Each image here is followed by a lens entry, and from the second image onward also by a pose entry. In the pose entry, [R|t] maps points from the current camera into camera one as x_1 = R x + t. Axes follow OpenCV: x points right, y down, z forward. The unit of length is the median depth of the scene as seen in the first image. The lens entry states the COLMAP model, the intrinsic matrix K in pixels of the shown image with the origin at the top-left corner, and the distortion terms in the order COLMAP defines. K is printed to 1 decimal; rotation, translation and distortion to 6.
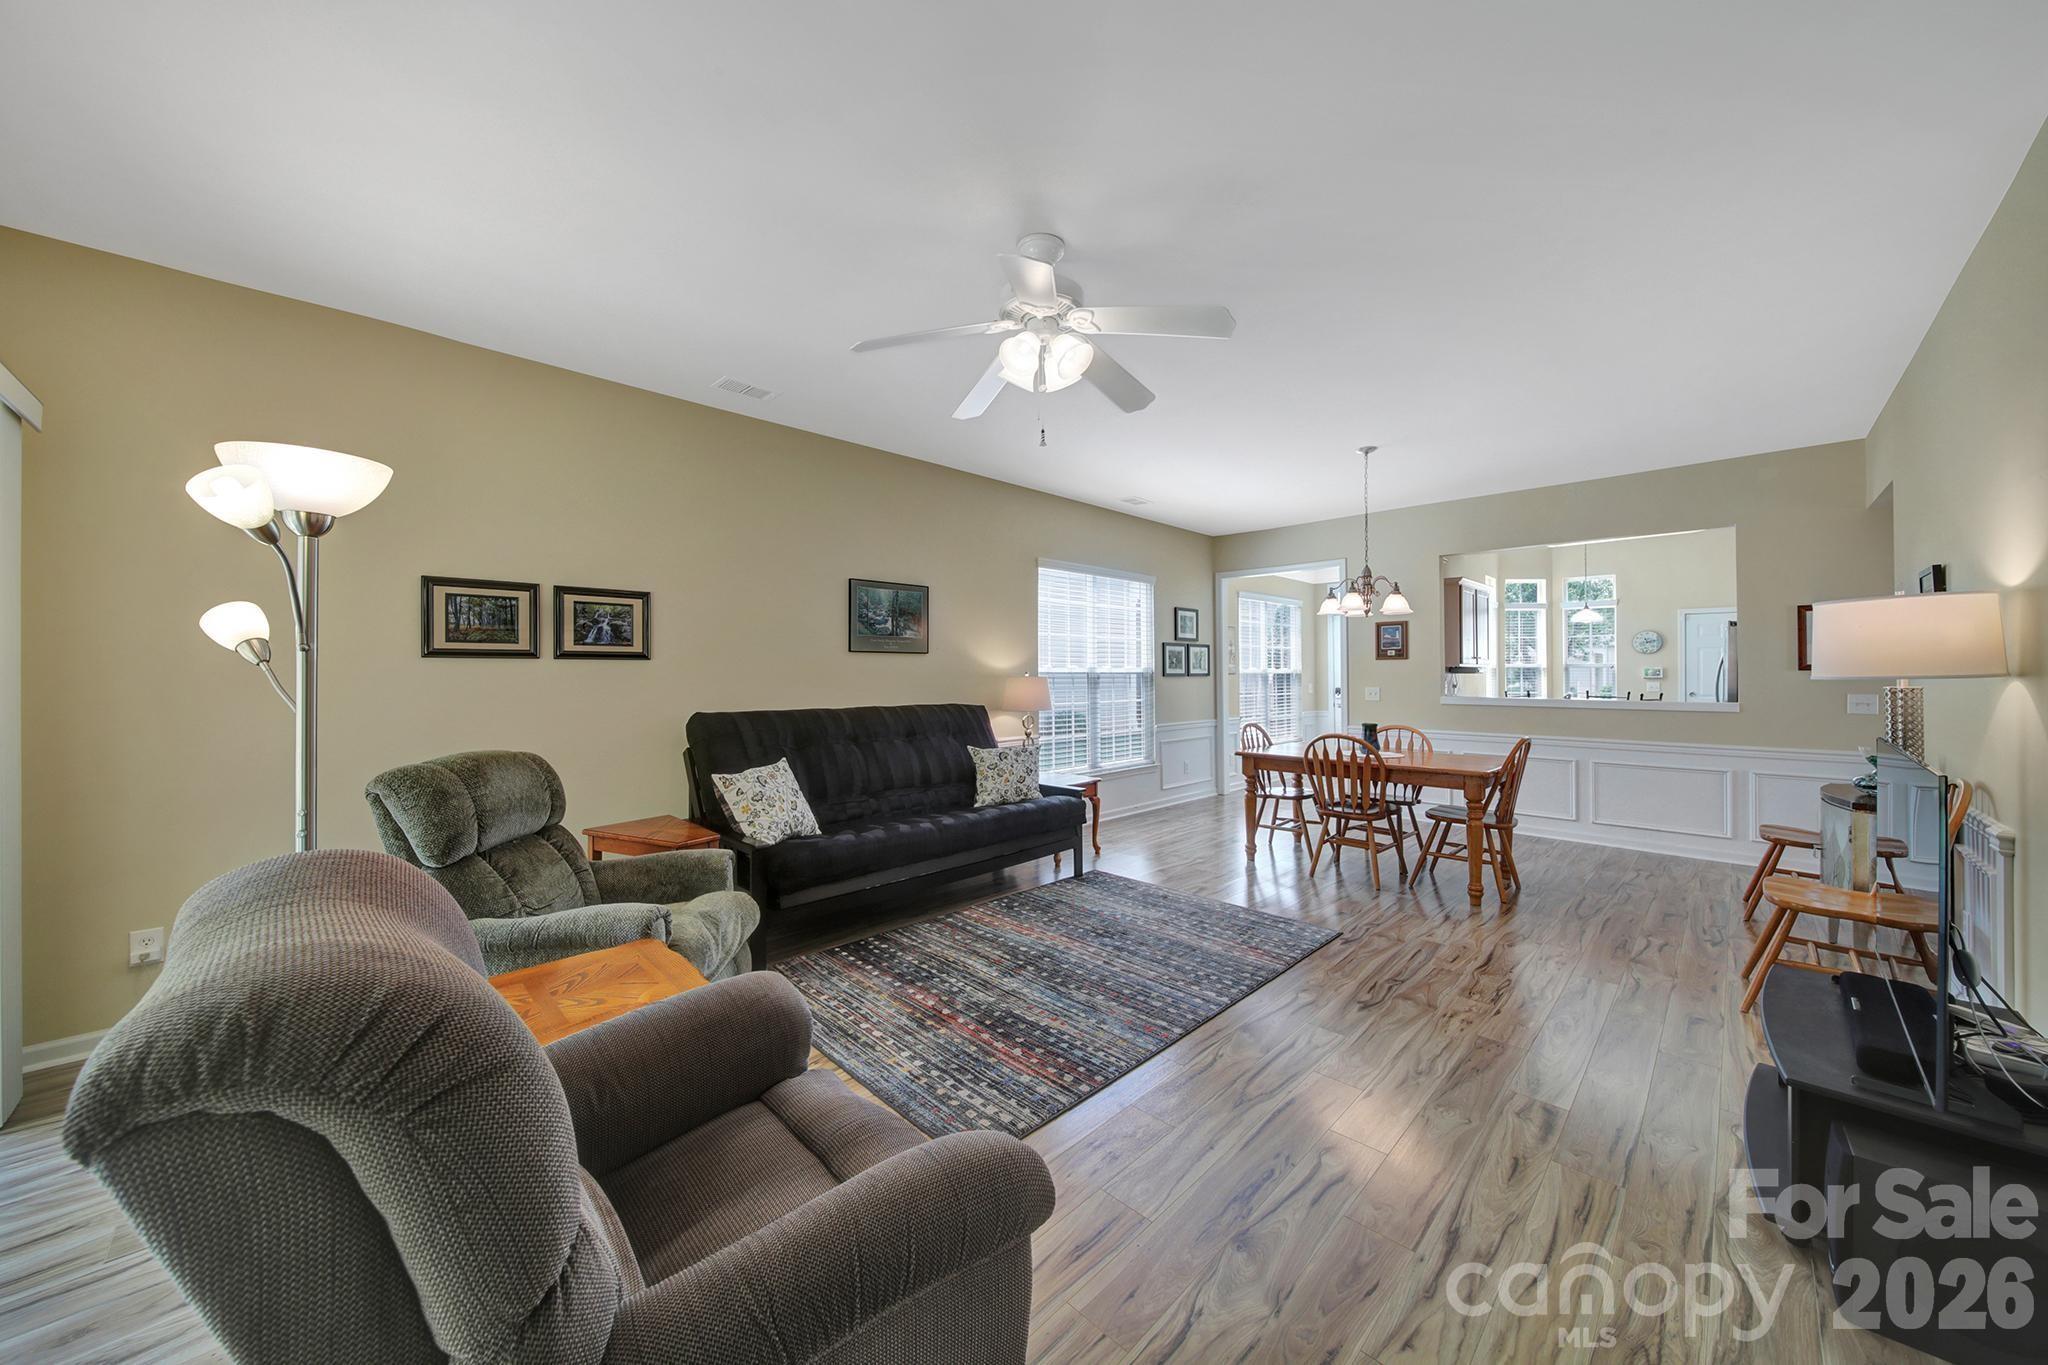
lens RADIAL K [[718.6, 0, 1031.3], [0, 718.6, 673.6], [0, 0, 1]] dist [0.000653, -0.002366]
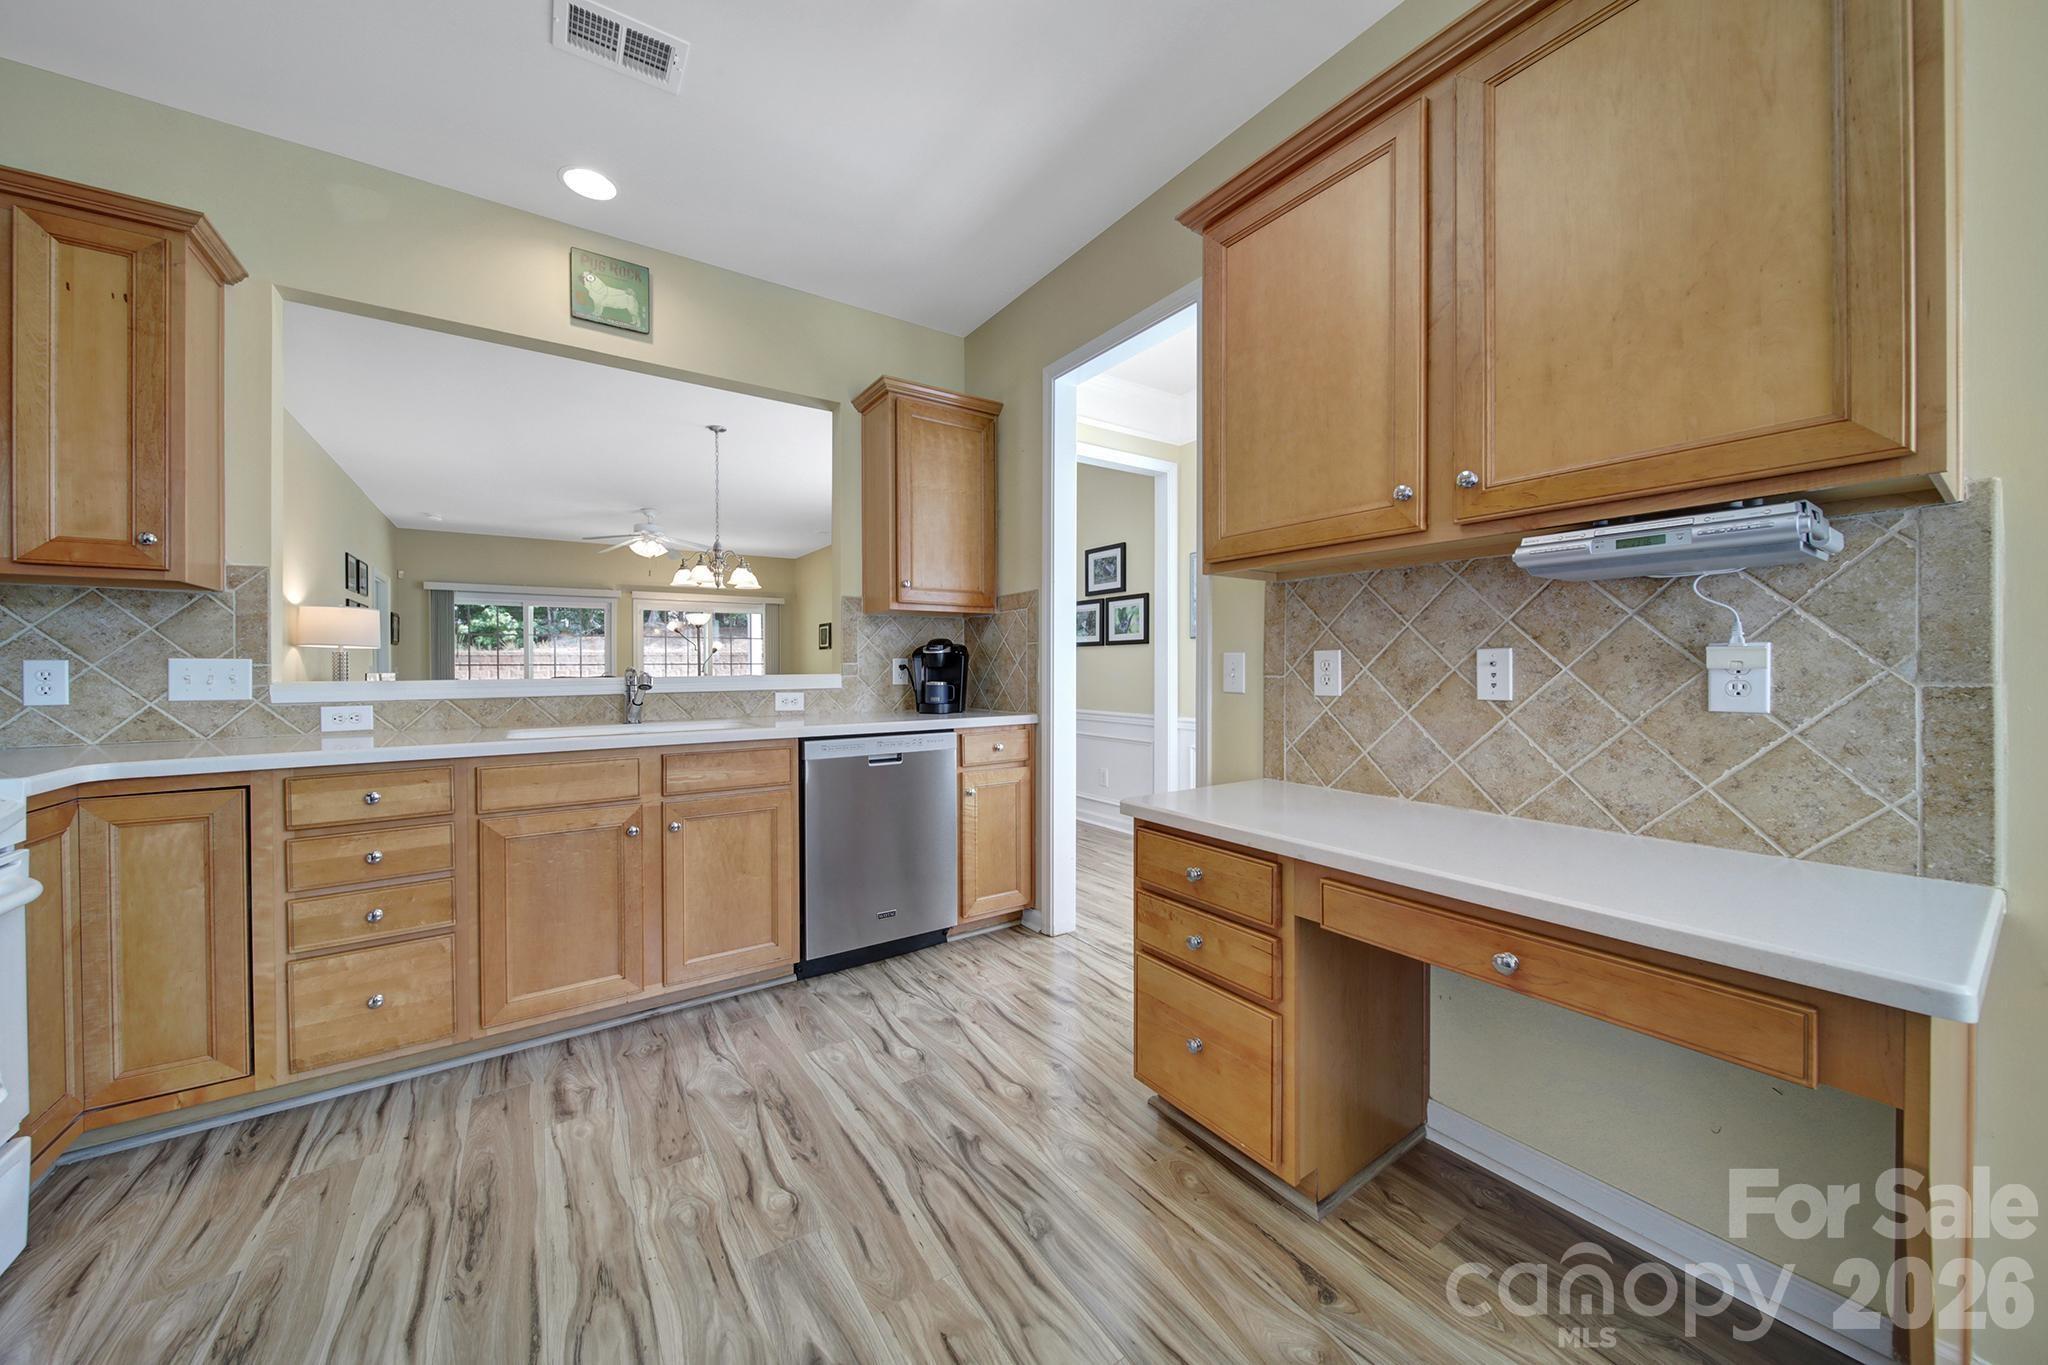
lens RADIAL K [[718.6, 0, 1026.5], [0, 718.6, 672.5], [0, 0, 1]] dist [0.000653, -0.002366]
pose [[-0.184694, 0.011782, -0.982725, 2.018947], [0.006531, 0.999921, 0.010761, 0.048544], [0.982774, -0.004431, -0.184756, 2.336777]]
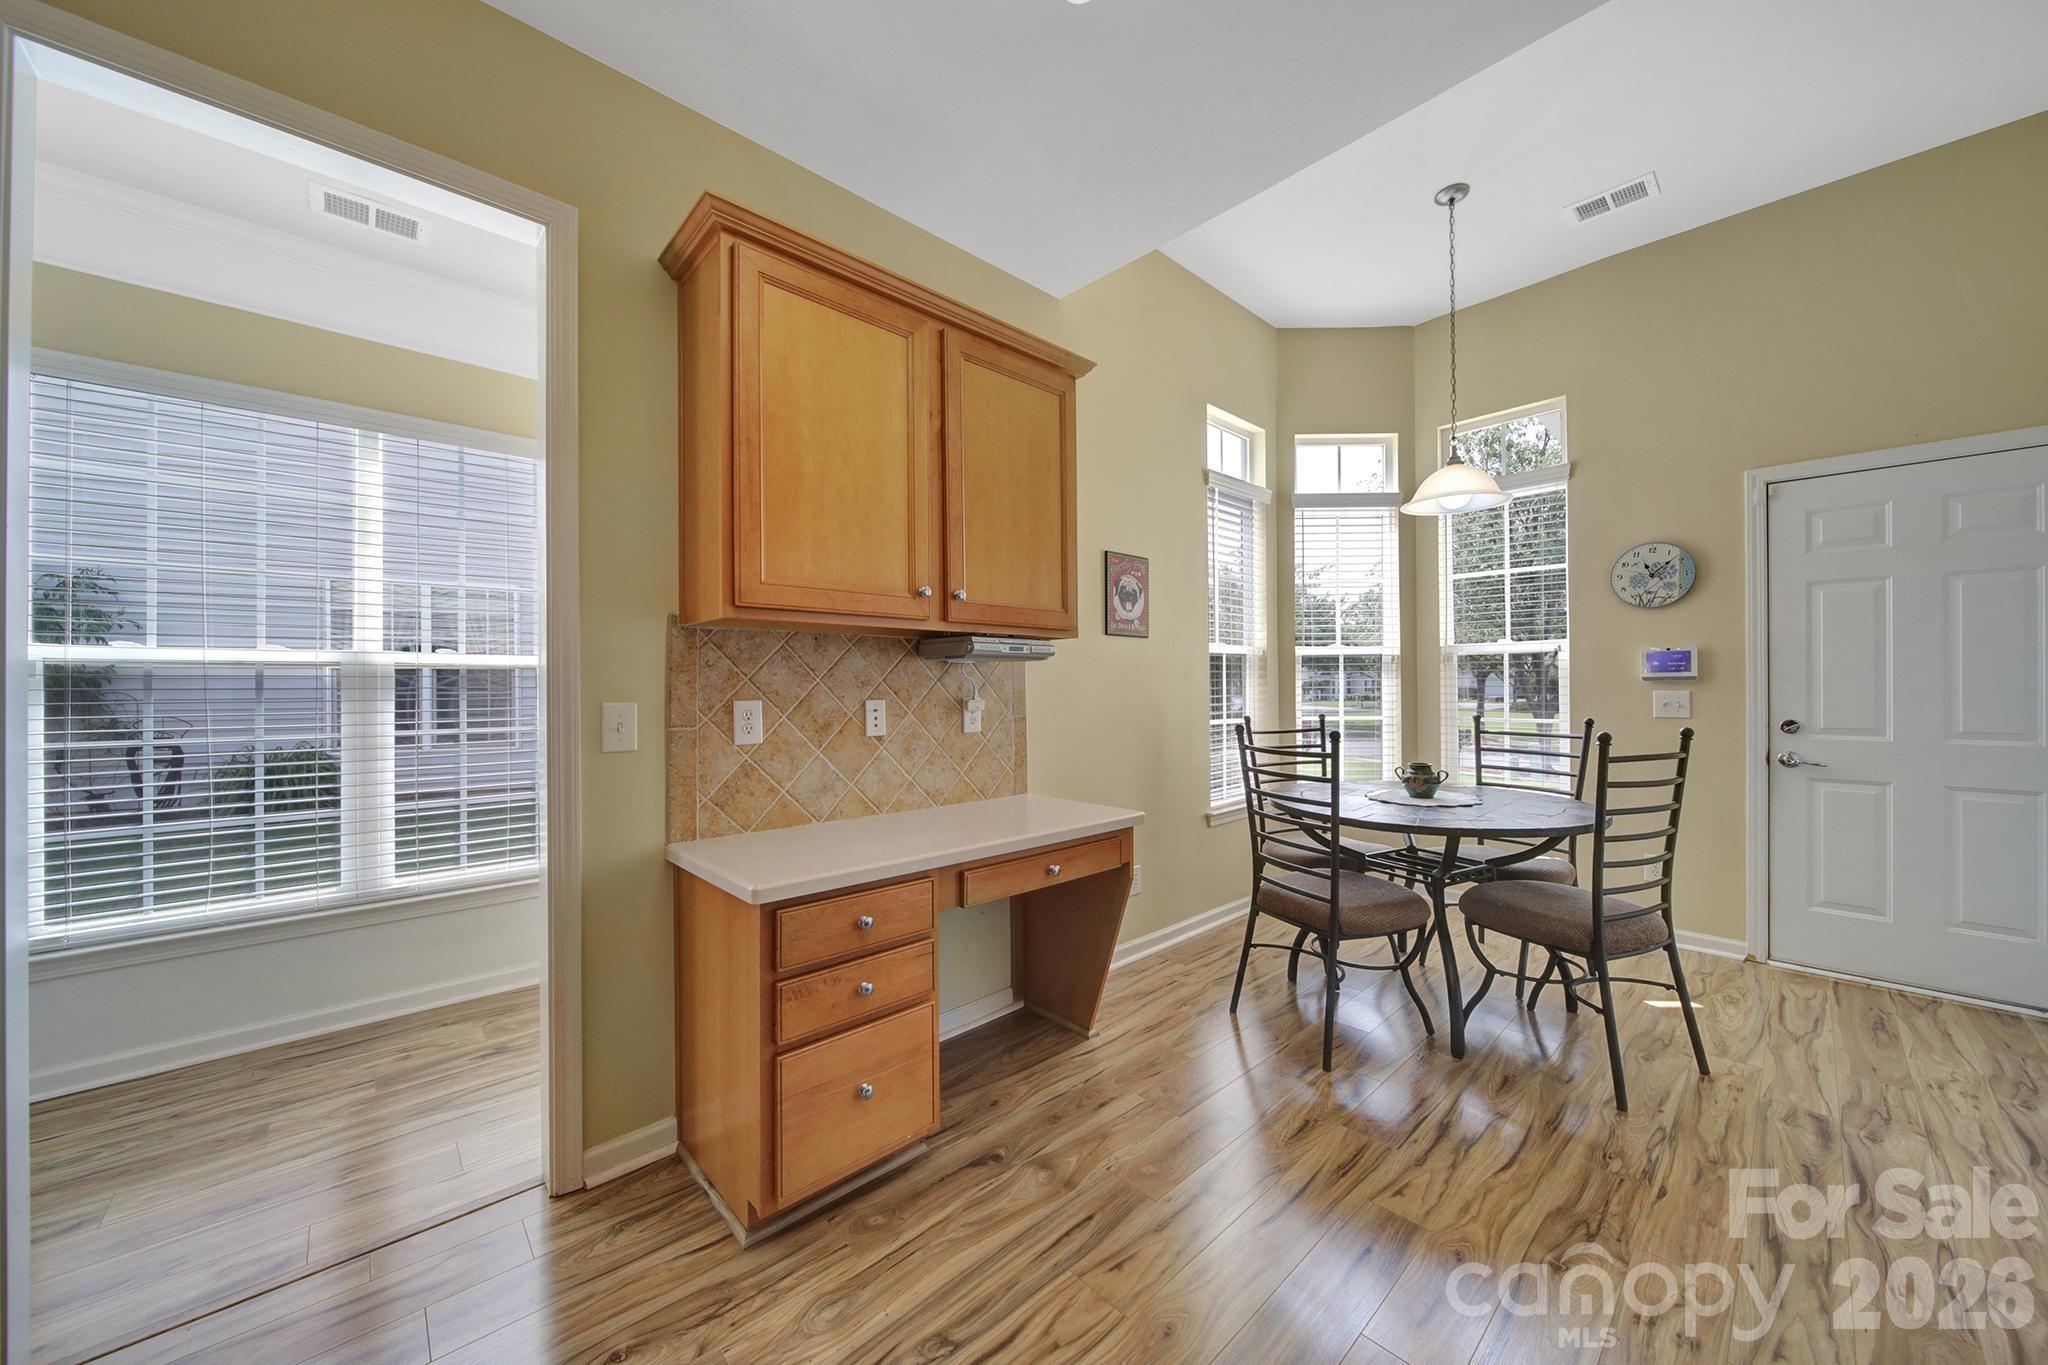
lens RADIAL K [[718.6, 0, 1026.9], [0, 718.6, 686.7], [0, 0, 1]] dist [0.000653, -0.002366]
pose [[0.999228, -0.003208, -0.039161, 1.656223], [0.003173, 0.999995, -0.000953, 0.027806], [0.039164, 0.000828, 0.999232, 1.866963]]
